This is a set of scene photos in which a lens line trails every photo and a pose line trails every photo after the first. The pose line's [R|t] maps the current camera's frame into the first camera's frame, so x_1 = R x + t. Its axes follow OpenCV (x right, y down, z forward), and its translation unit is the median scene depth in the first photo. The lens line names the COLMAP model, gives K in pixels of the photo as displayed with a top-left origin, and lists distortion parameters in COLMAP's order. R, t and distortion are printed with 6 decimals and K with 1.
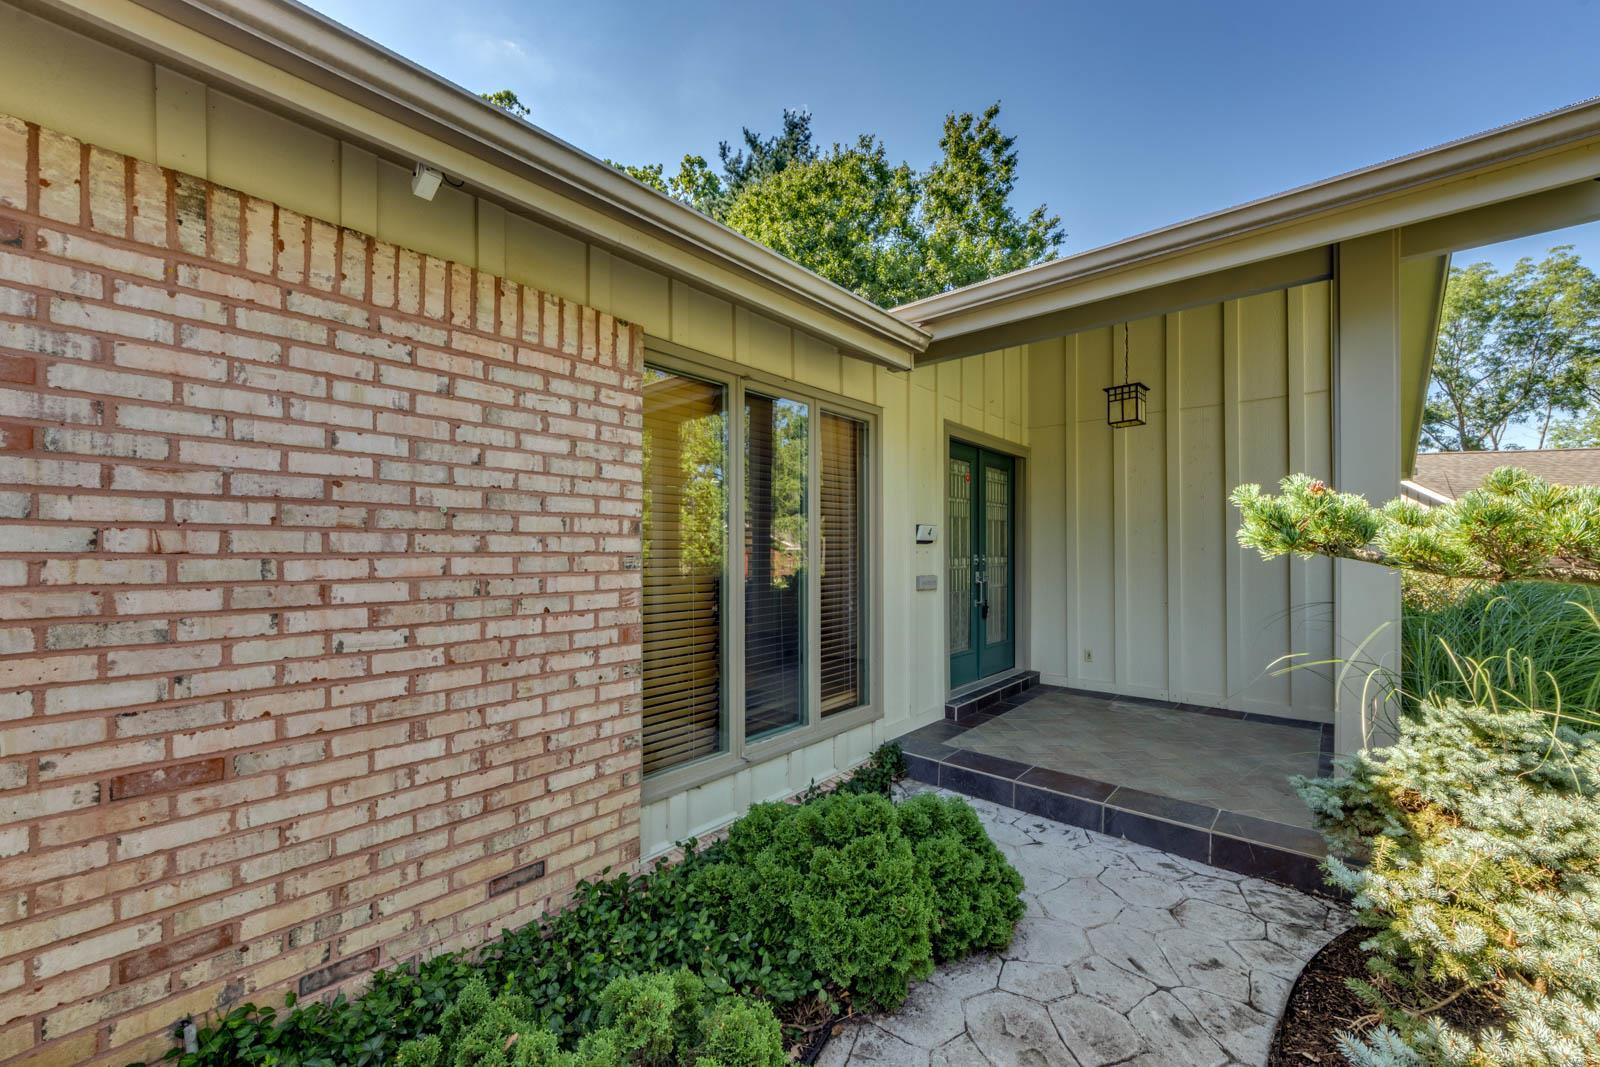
lens RADIAL K [[757.0, 0, 791.0], [0, 757.0, 535.2], [0, 0, 1]] dist [-0.001923, 0.000130]
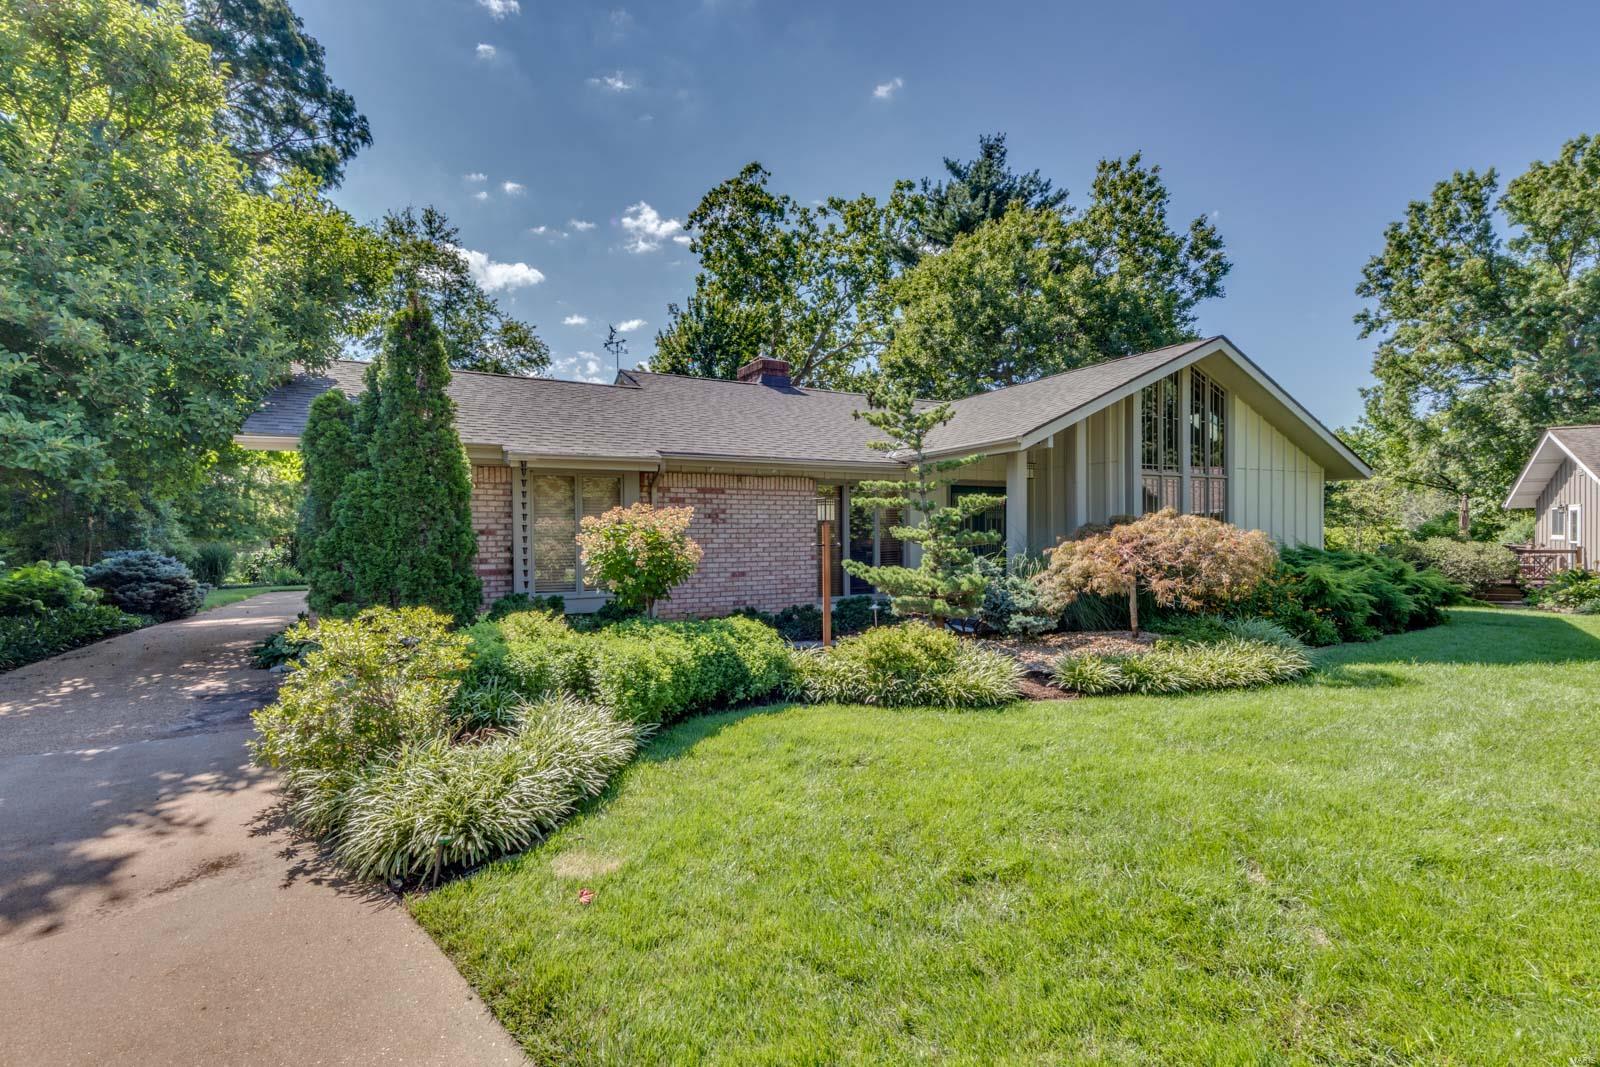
lens RADIAL K [[757.0, 0, 791.0], [0, 757.0, 535.2], [0, 0, 1]] dist [-0.001923, 0.000130]
pose [[0.953077, -0.009199, -0.302589, 0.062601], [0.020410, 0.999216, 0.033909, -0.008793], [0.302040, -0.038494, 0.952518, -0.201493]]
